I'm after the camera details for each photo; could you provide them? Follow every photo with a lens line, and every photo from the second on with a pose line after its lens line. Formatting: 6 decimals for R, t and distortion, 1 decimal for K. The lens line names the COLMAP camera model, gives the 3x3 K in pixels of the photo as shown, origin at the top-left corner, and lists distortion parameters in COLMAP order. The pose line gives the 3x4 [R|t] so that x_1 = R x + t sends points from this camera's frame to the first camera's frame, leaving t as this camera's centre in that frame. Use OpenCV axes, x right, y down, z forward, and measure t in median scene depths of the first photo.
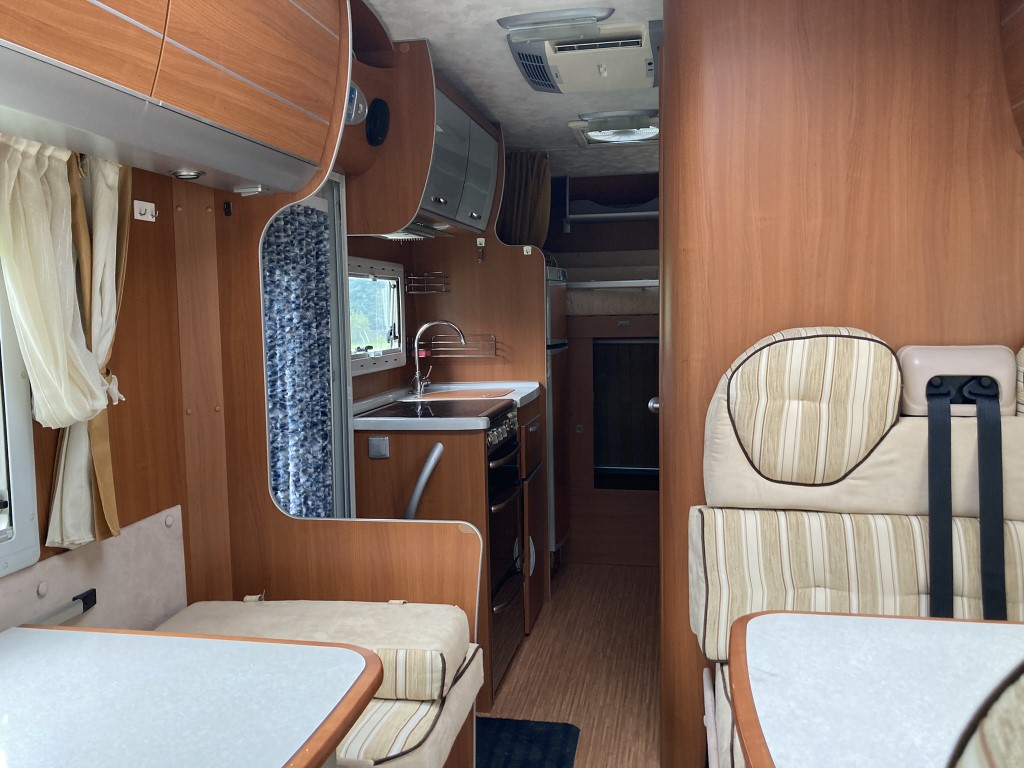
lens RADIAL K [[844.1, 0, 525.5], [0, 844.1, 382.2], [0, 0, 1]] dist [-0.005299, 0.009566]
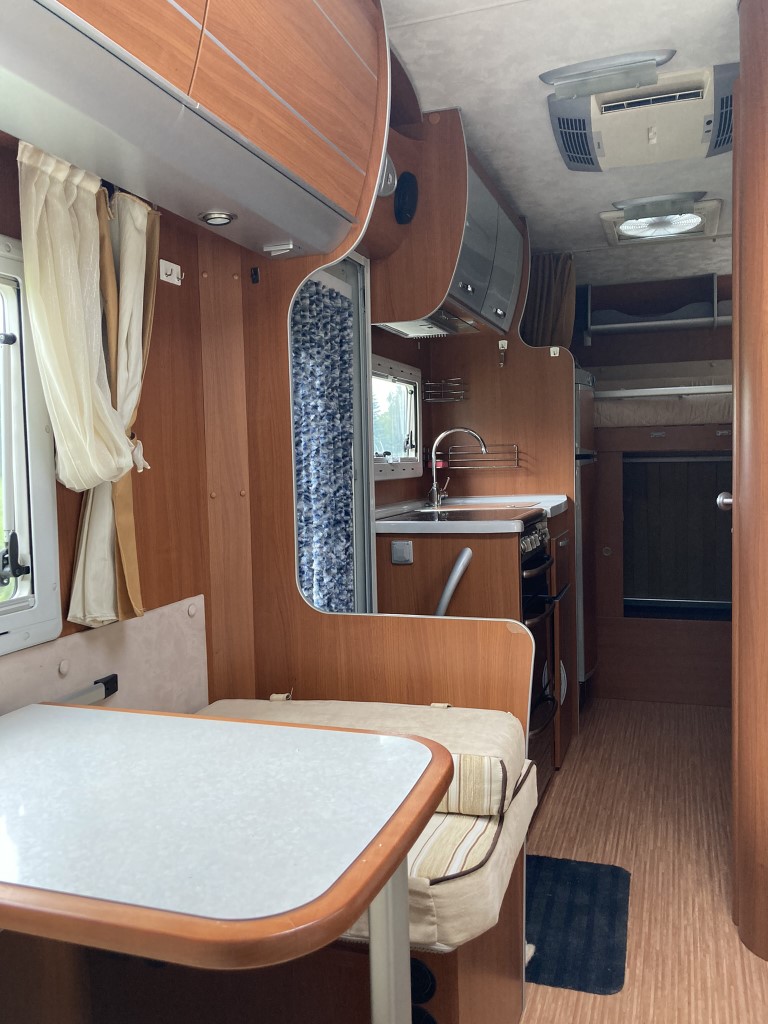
lens RADIAL K [[849.2, 0, 397.0], [0, 849.2, 511.2], [0, 0, 1]] dist [0.008248, -0.008746]
pose [[0.989656, 0.003294, -0.143425, -0.063888], [-0.006239, 0.999779, -0.020093, 0.069070], [0.143327, 0.020780, 0.989457, 0.104847]]
